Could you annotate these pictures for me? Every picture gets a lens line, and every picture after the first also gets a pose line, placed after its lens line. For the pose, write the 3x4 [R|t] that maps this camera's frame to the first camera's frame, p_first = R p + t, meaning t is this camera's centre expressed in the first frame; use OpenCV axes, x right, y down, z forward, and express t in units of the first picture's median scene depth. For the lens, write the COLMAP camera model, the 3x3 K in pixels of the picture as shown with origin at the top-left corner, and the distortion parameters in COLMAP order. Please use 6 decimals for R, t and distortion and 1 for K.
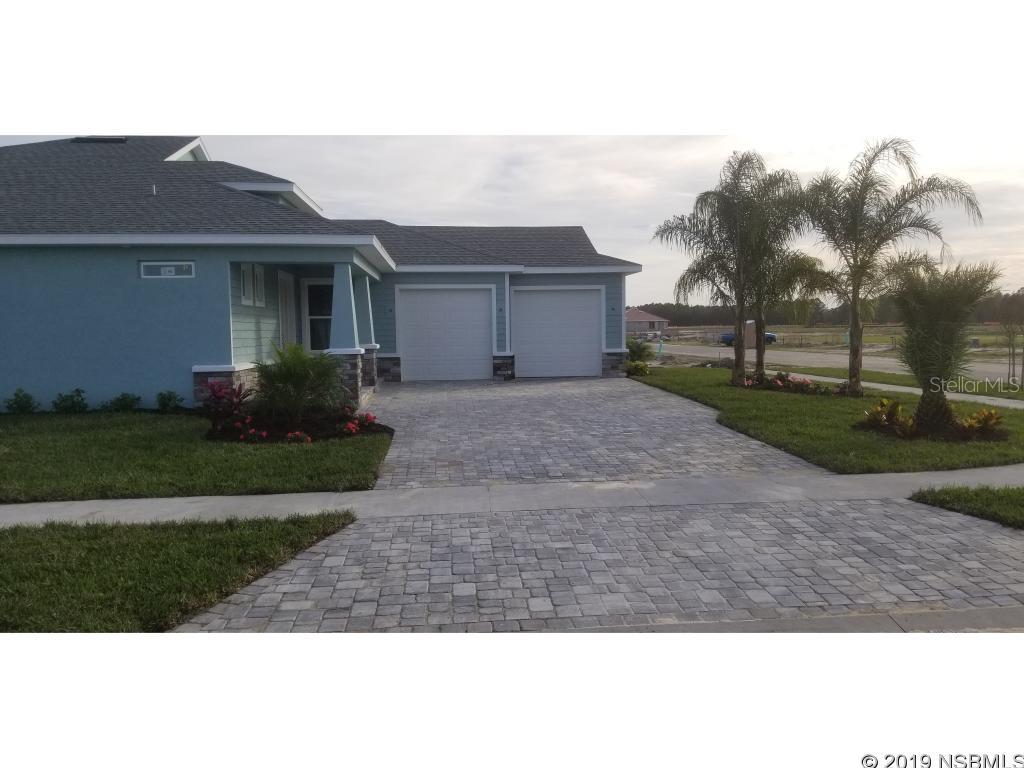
lens RADIAL K [[792.0, 0, 517.5], [0, 792.0, 382.2], [0, 0, 1]] dist [0.034312, -0.040046]
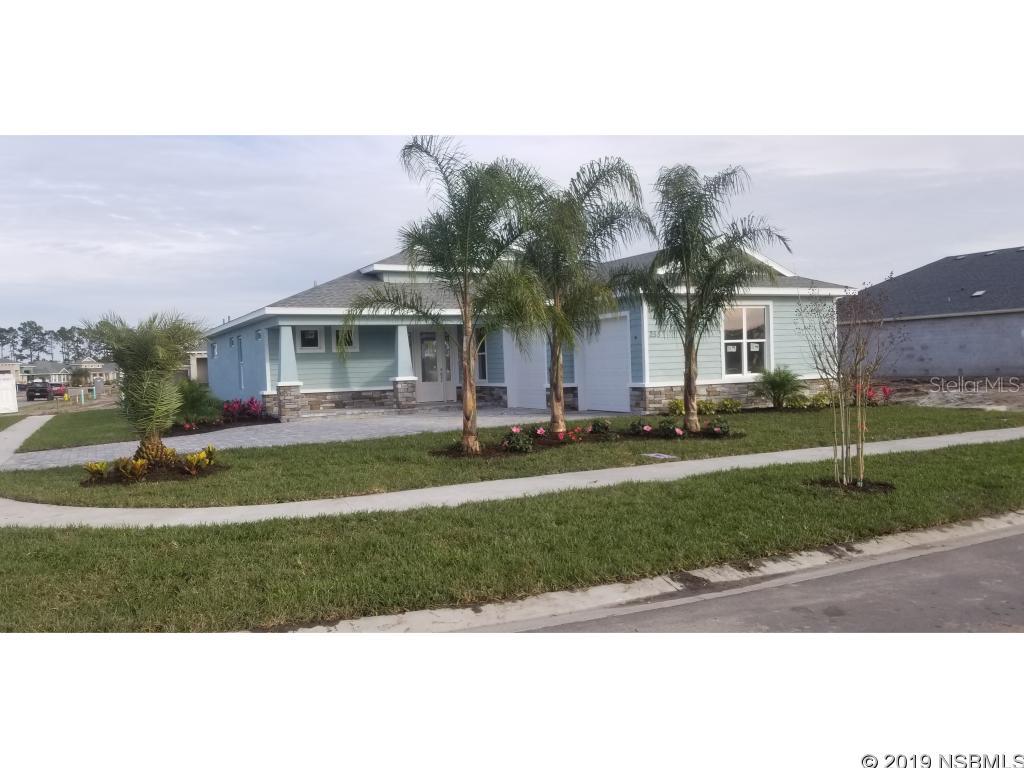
lens RADIAL K [[792.0, 0, 503.8], [0, 792.0, 376.8], [0, 0, 1]] dist [0.034312, -0.040046]
pose [[0.372931, 0.011781, -0.927784, 0.917297], [-0.033603, 0.999435, -0.000816, -0.044769], [0.927251, 0.031480, 0.373116, 0.559834]]
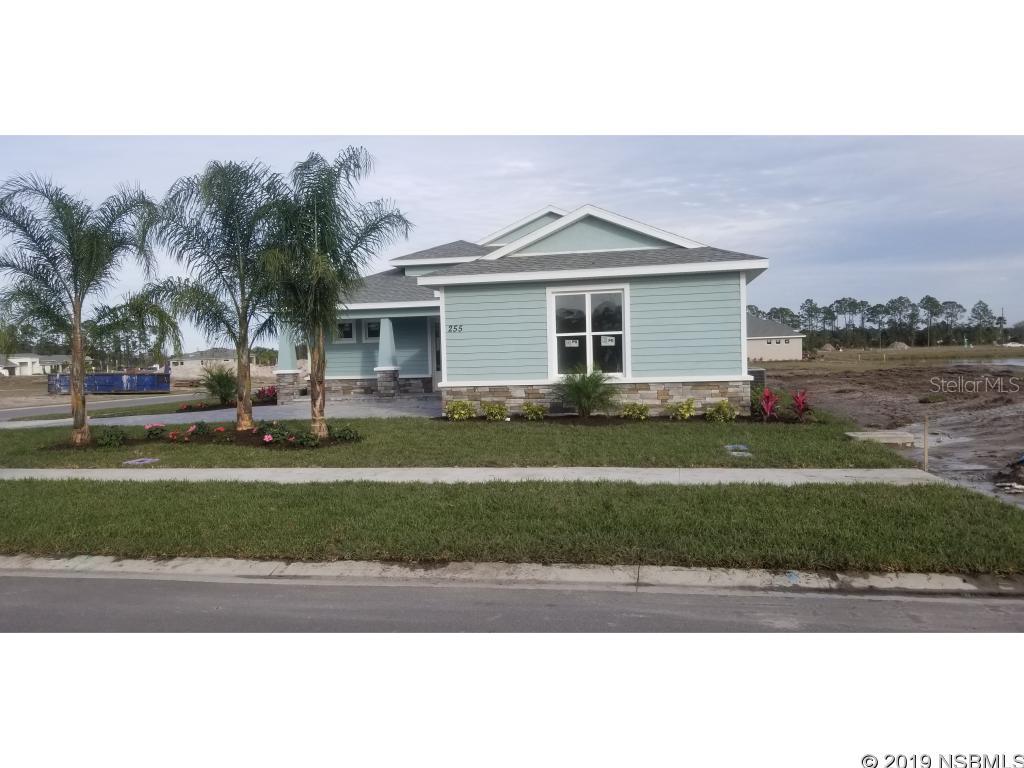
lens RADIAL K [[792.0, 0, 532.2], [0, 792.0, 407.5], [0, 0, 1]] dist [0.034312, -0.040046]
pose [[-0.260736, 0.082749, -0.961857, 0.921529], [-0.033103, 0.994968, 0.094571, -0.099361], [0.964842, 0.056498, -0.256685, 1.352855]]
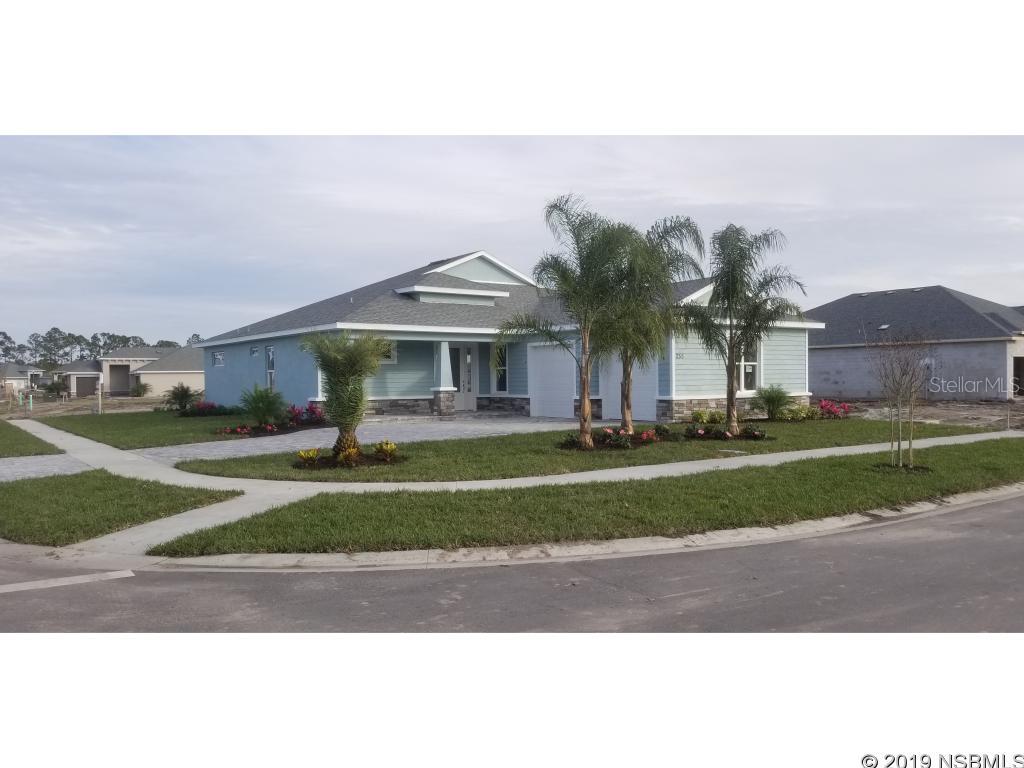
lens RADIAL K [[795.0, 0, 523.4], [0, 795.0, 383.2], [0, 0, 1]] dist [0.038339, -0.031477]
pose [[0.516707, 0.010571, -0.856097, 0.970387], [-0.052631, 0.998425, -0.019438, -0.029929], [0.854543, 0.055101, 0.516449, 0.306024]]
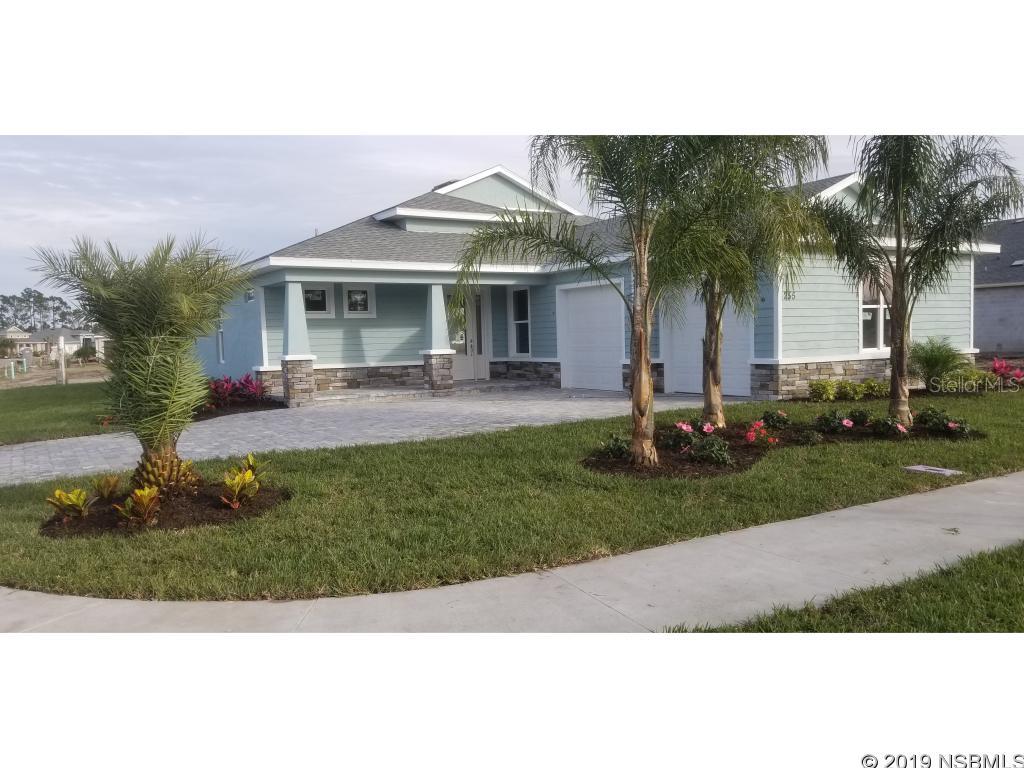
lens RADIAL K [[792.0, 0, 497.2], [0, 792.0, 385.0], [0, 0, 1]] dist [0.034312, -0.040046]
pose [[0.432337, 0.053448, -0.900127, 0.664718], [-0.038850, 0.998419, 0.040625, -0.039868], [0.900875, 0.017406, 0.433730, 0.520895]]
